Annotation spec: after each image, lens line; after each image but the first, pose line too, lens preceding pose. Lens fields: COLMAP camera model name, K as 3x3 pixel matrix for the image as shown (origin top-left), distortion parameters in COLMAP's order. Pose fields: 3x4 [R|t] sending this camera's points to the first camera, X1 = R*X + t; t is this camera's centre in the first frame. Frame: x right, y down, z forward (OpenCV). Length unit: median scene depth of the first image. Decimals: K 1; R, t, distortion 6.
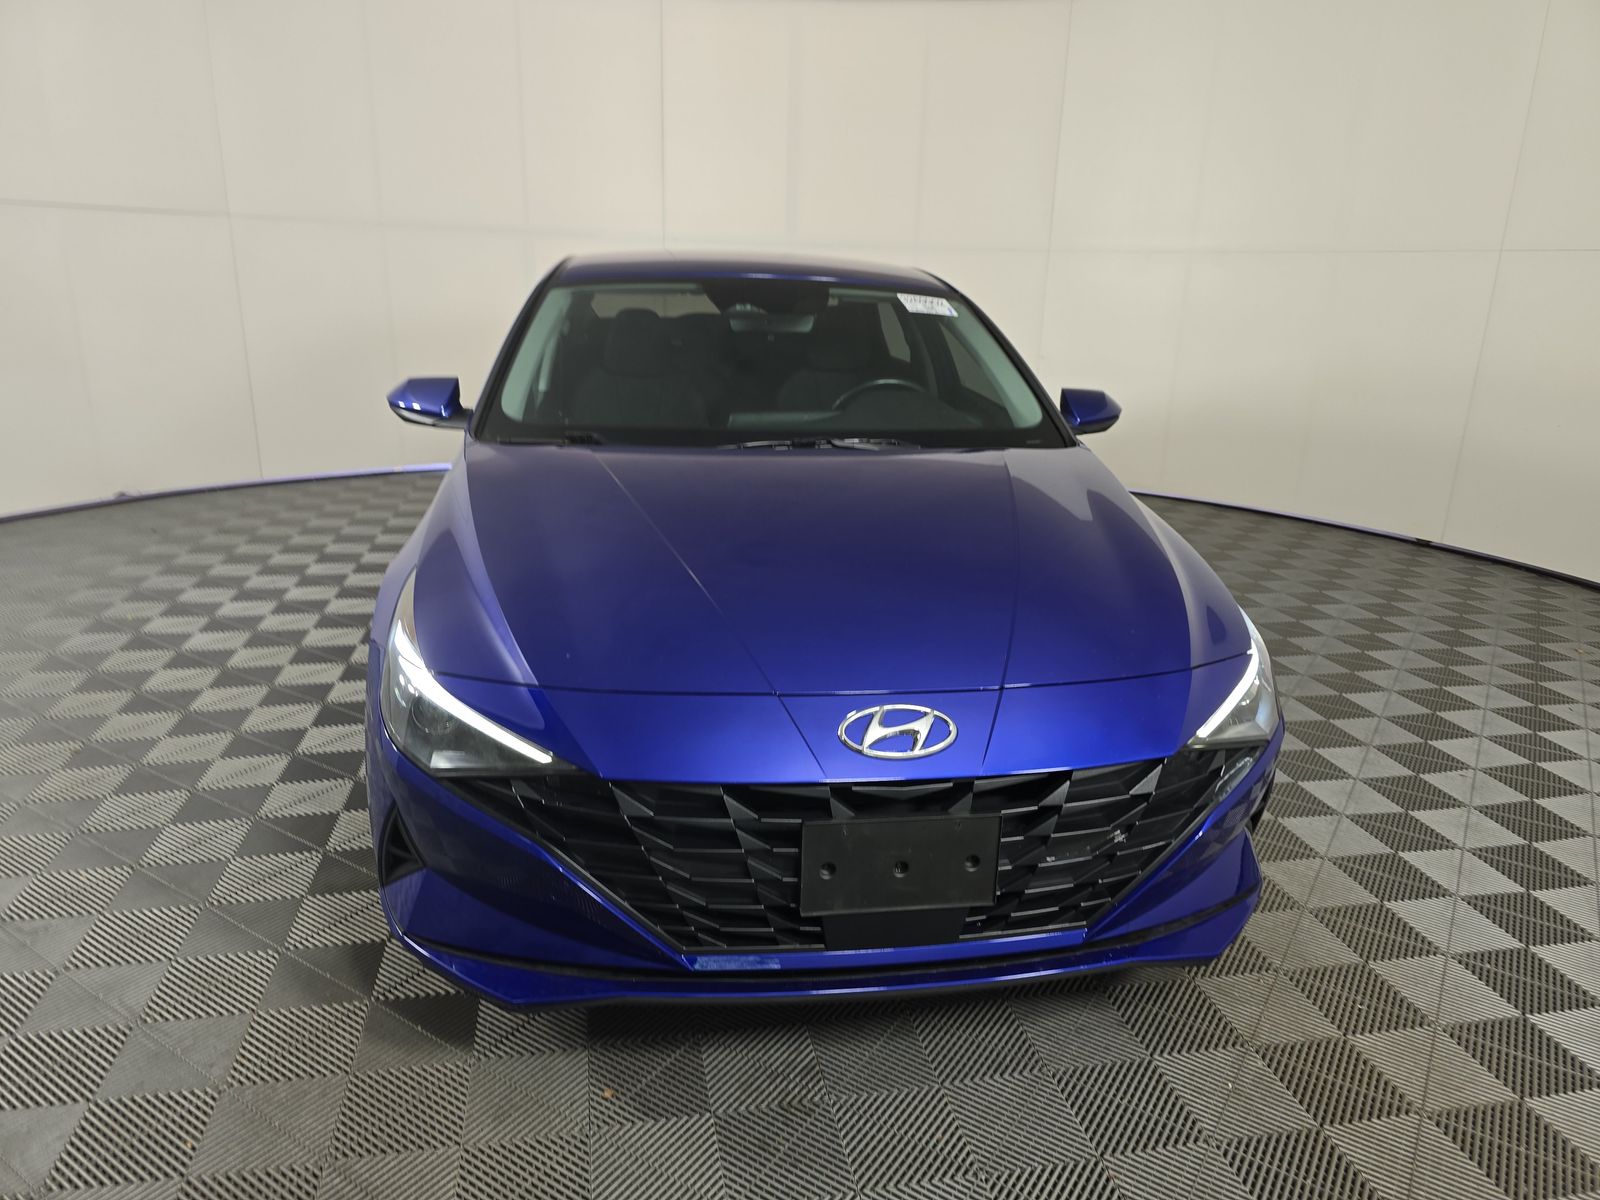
lens RADIAL K [[1076.9, 0, 801.1], [0, 1076.9, 645.4], [0, 0, 1]] dist [0.031313, -0.000722]
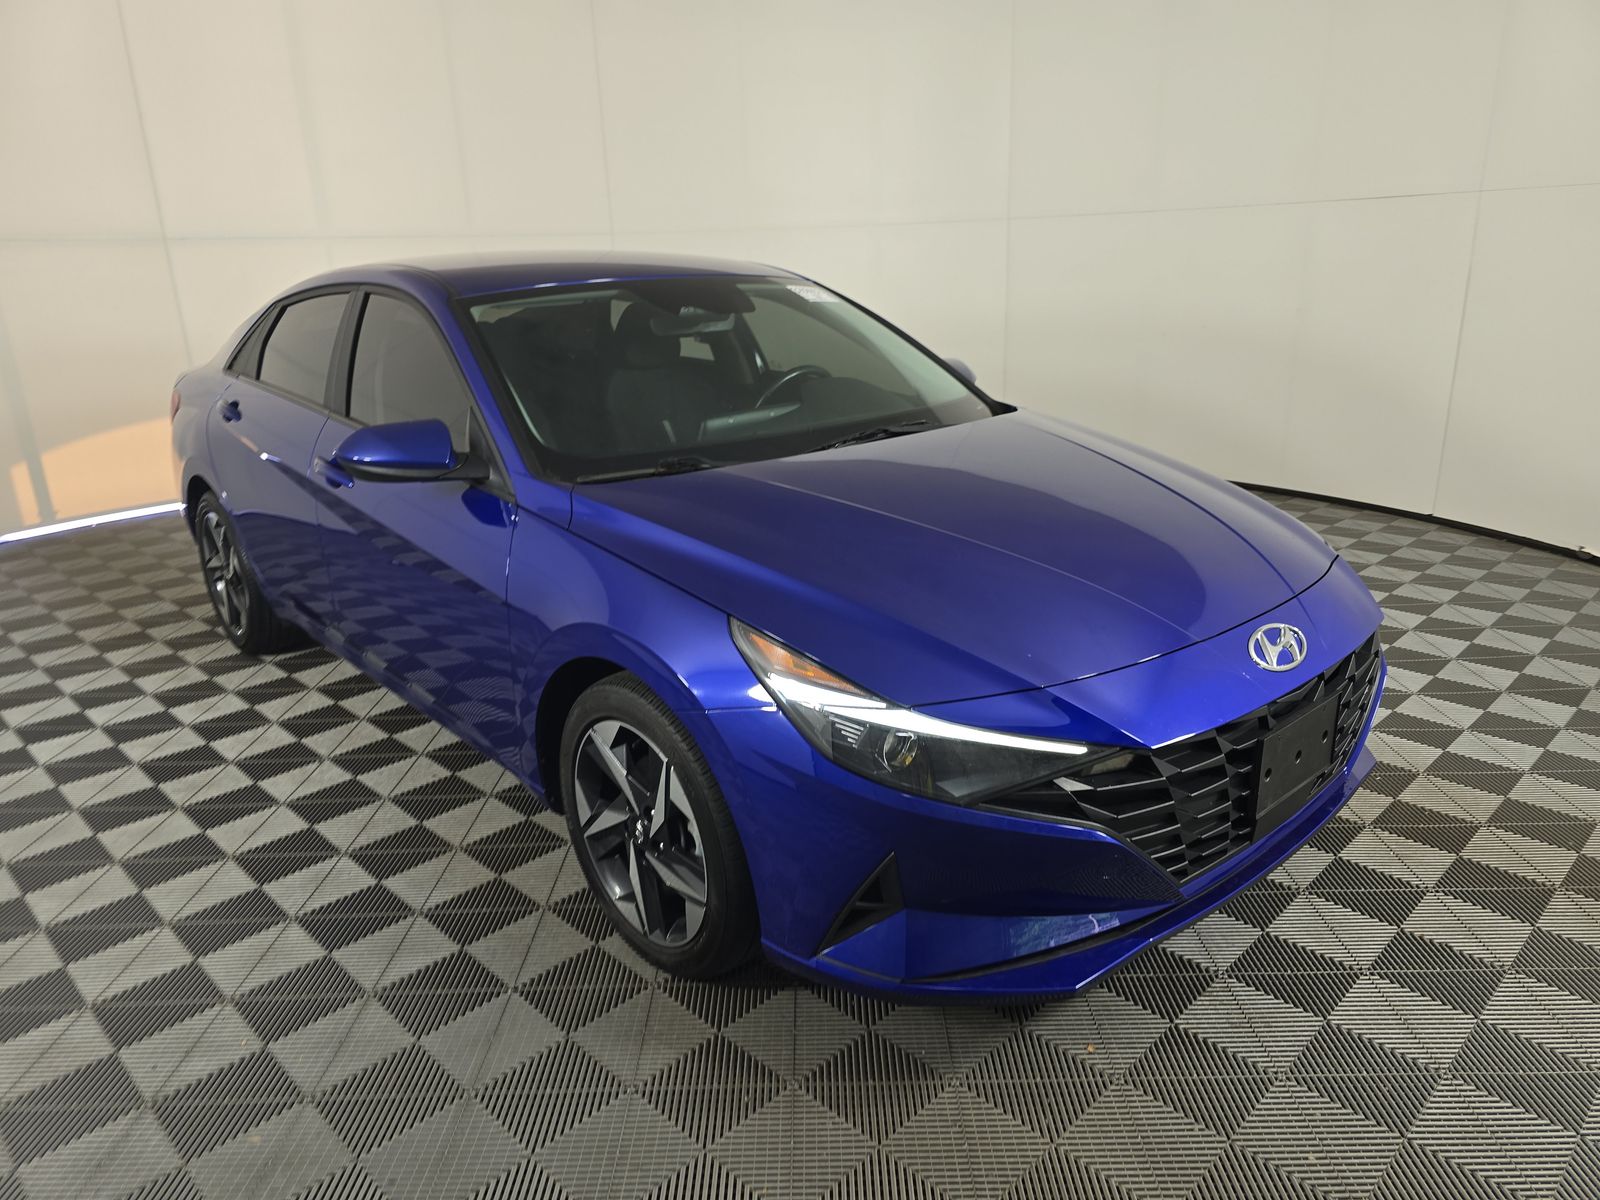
lens RADIAL K [[1076.9, 0, 801.1], [0, 1076.9, 645.4], [0, 0, 1]] dist [0.031313, -0.000722]
pose [[0.832177, -0.233931, 0.502750, -0.906231], [0.223289, 0.971269, 0.082334, -0.132798], [-0.507566, 0.043742, 0.860502, 0.216047]]
